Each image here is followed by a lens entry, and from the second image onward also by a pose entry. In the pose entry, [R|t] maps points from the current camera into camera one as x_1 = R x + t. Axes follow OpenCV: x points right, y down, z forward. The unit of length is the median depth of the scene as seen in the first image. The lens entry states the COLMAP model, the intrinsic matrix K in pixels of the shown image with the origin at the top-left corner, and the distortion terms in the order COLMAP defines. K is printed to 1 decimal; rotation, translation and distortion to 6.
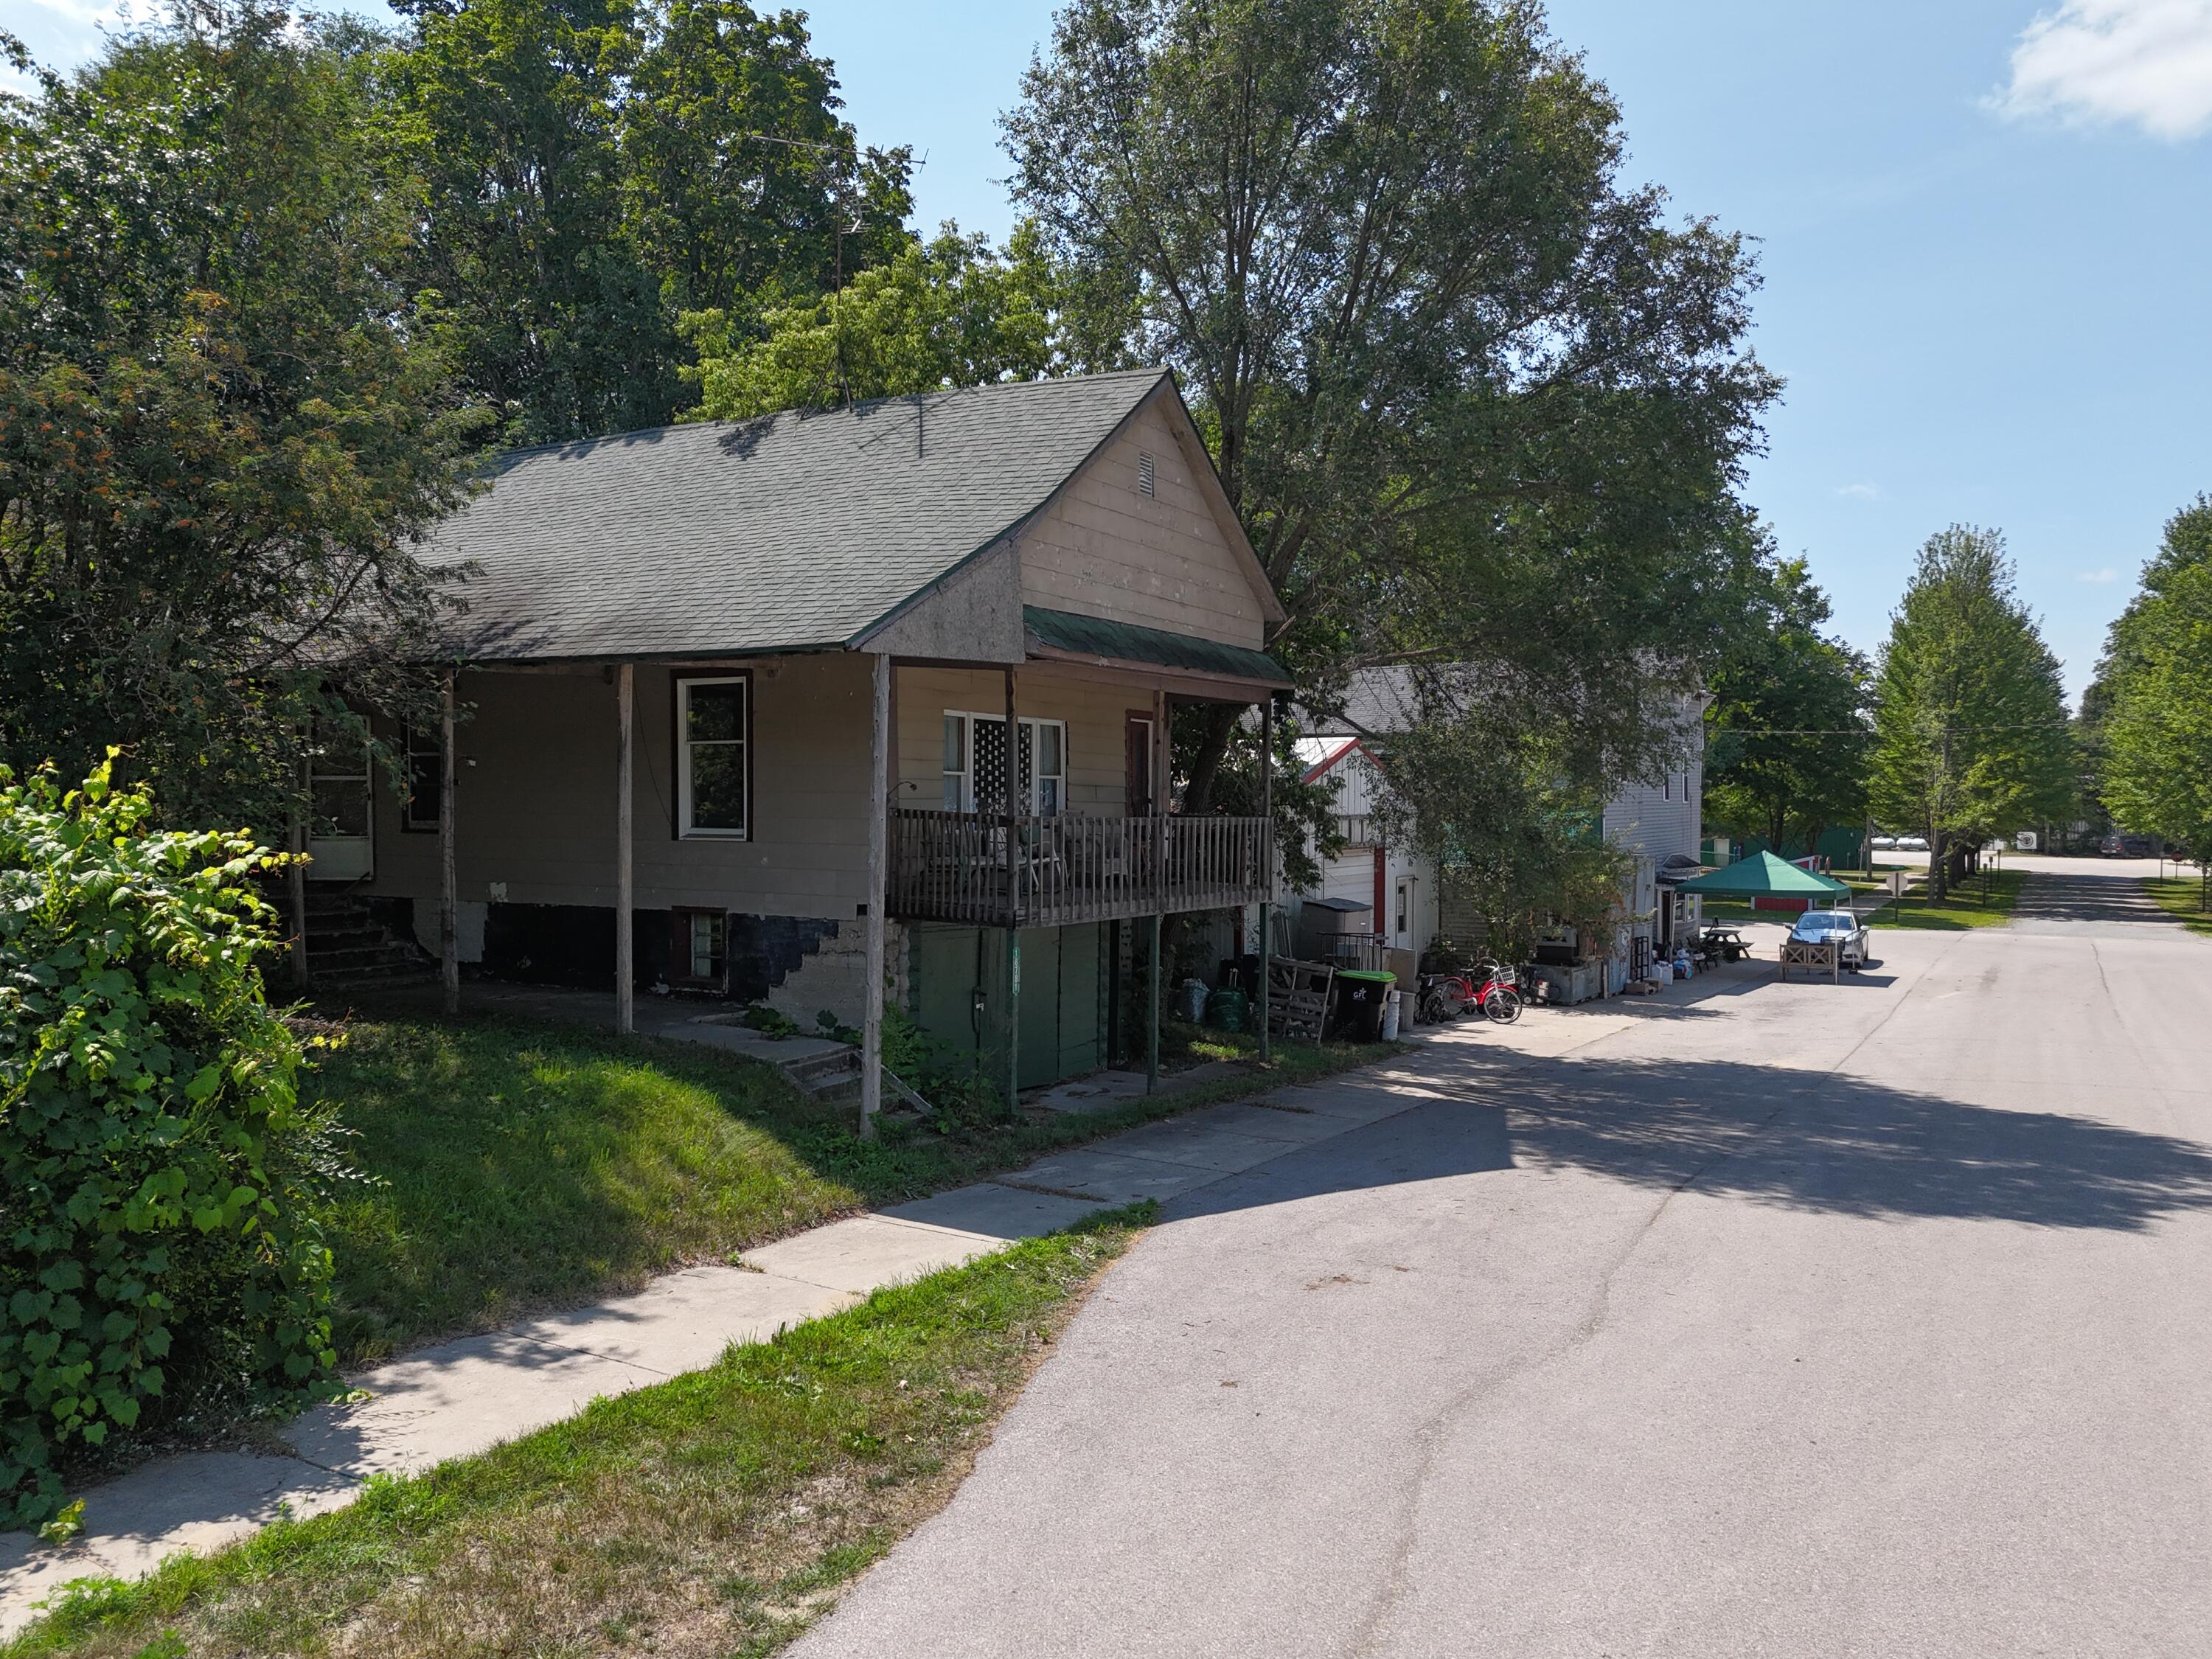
lens RADIAL K [[1647.5, 0, 1099.3], [0, 1647.5, 828.8], [0, 0, 1]] dist [0.067714, -0.068068]
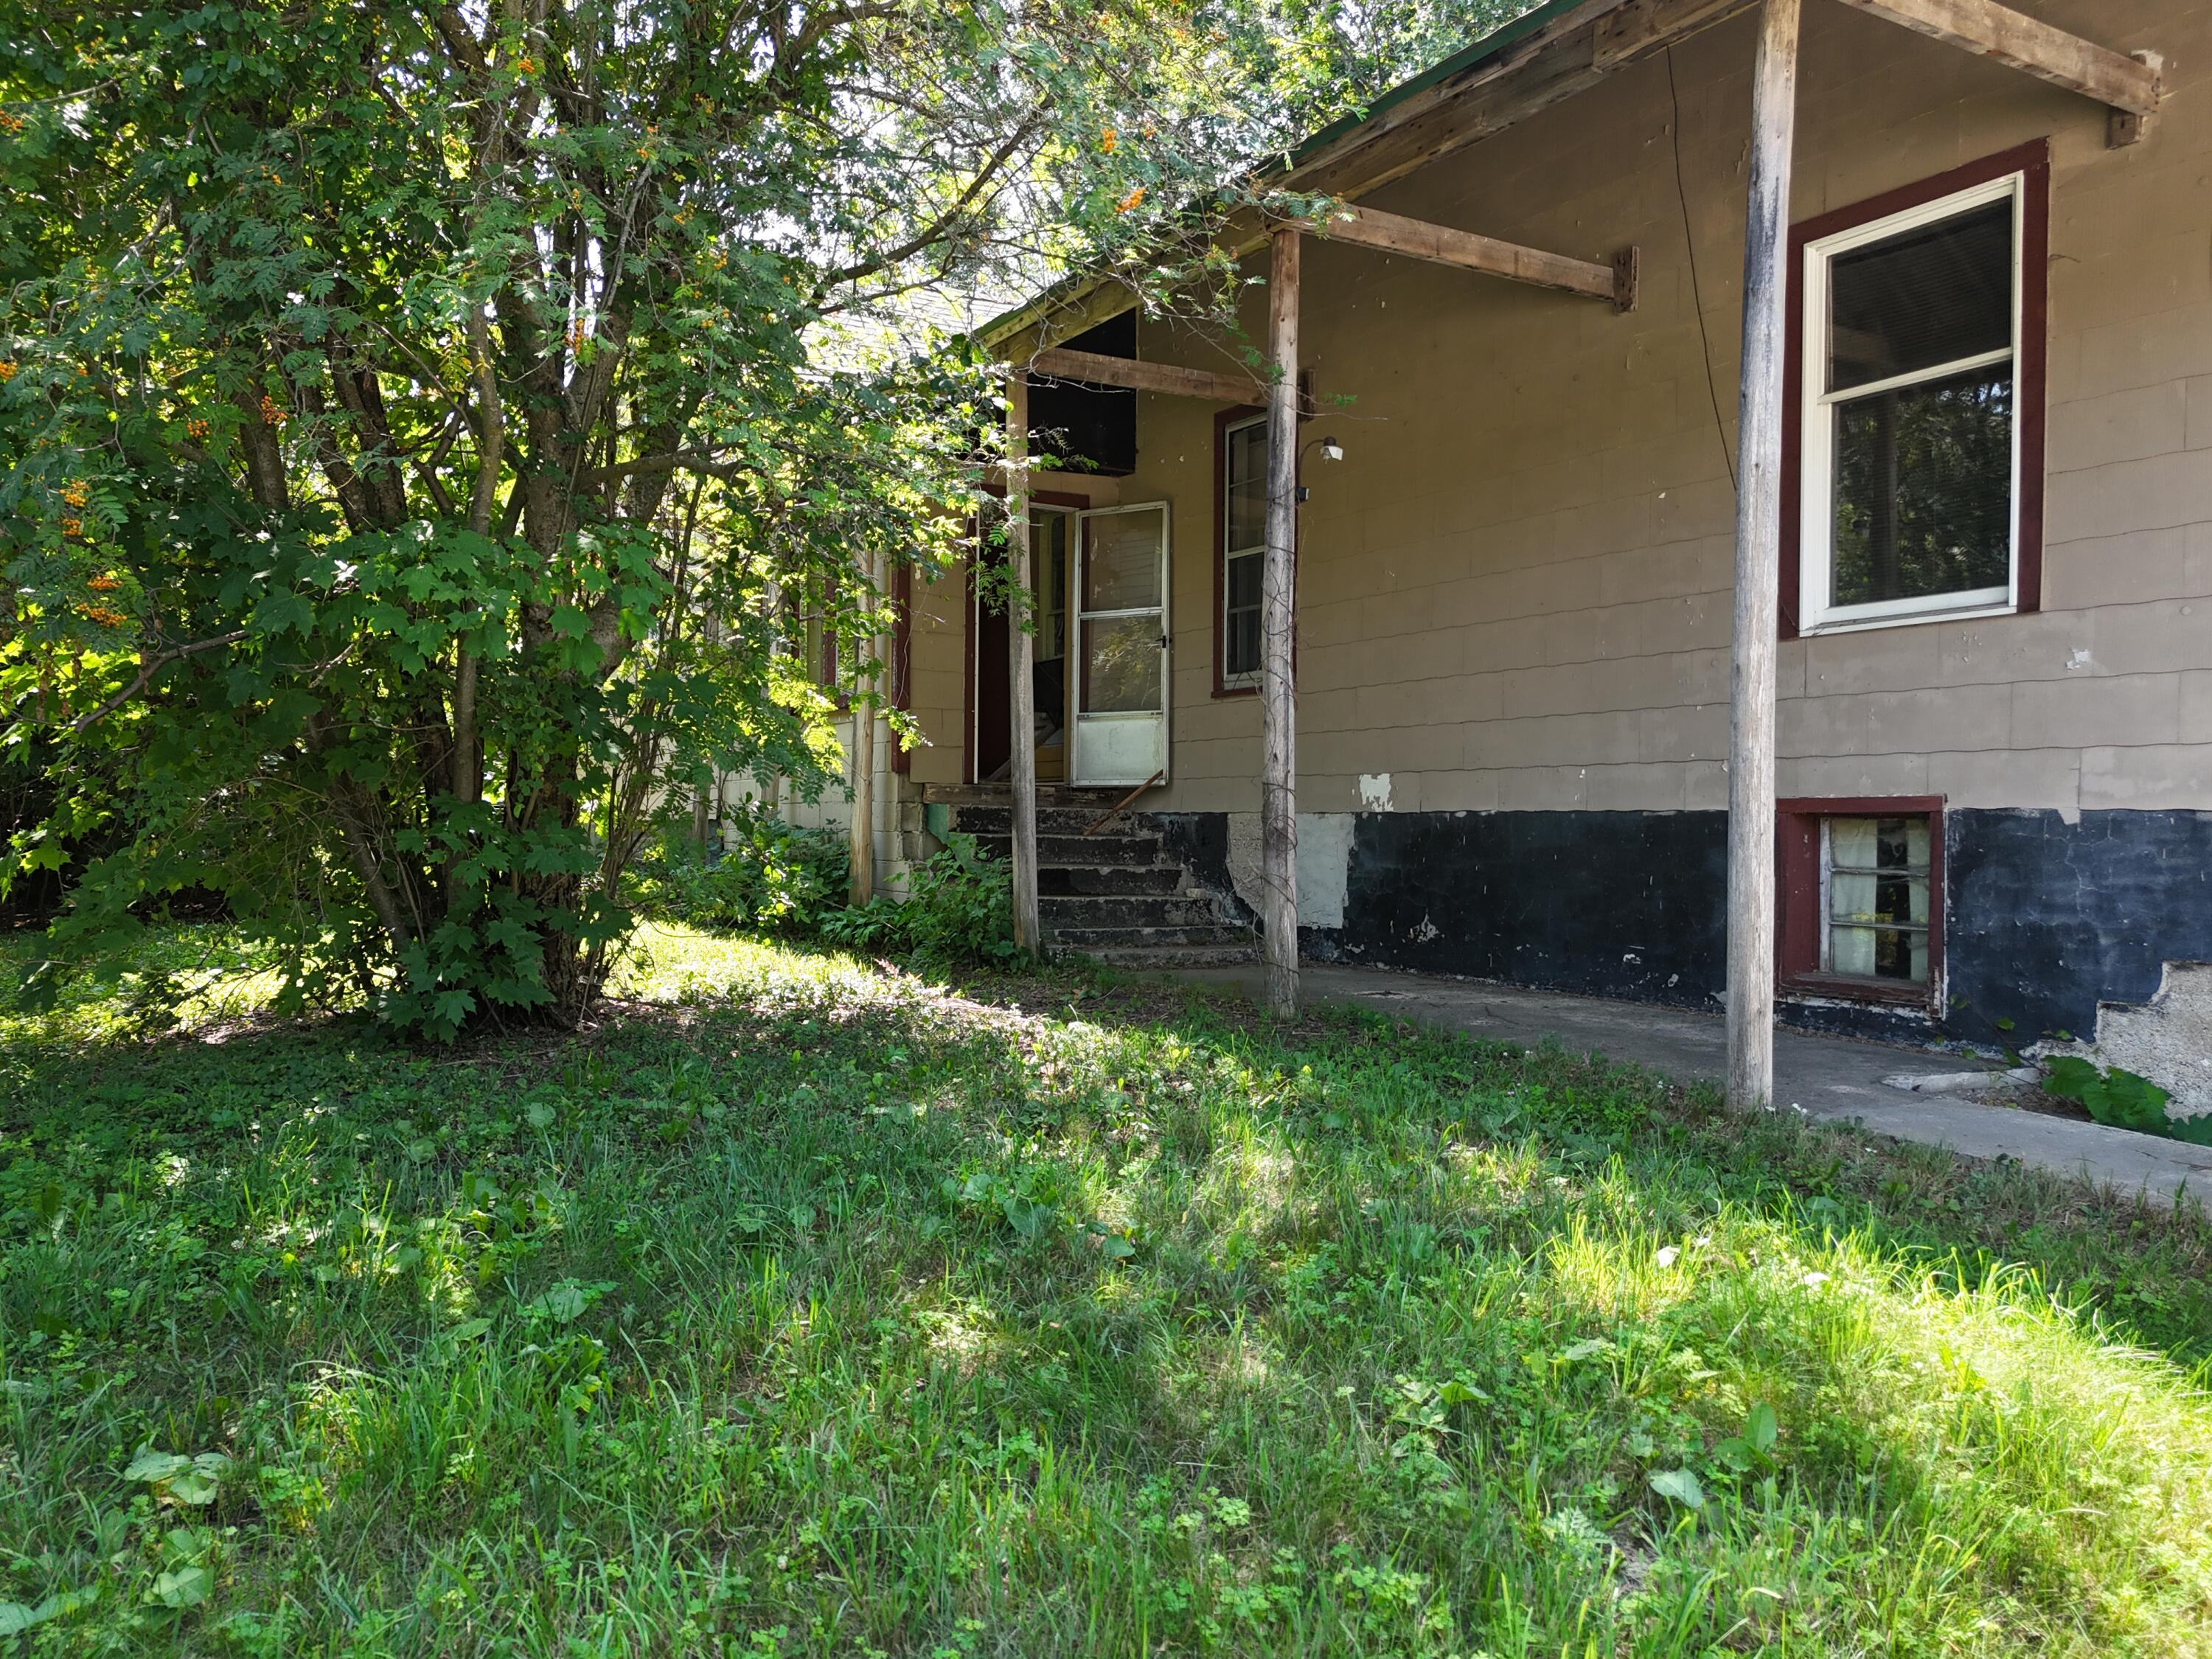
lens RADIAL K [[1647.5, 0, 1099.3], [0, 1647.5, 828.8], [0, 0, 1]] dist [0.067714, -0.068068]
pose [[0.879961, 0.009050, -0.474959, -0.213625], [-0.018848, 0.999696, -0.015871, 0.065080], [0.474671, 0.022918, 0.879865, 0.561303]]
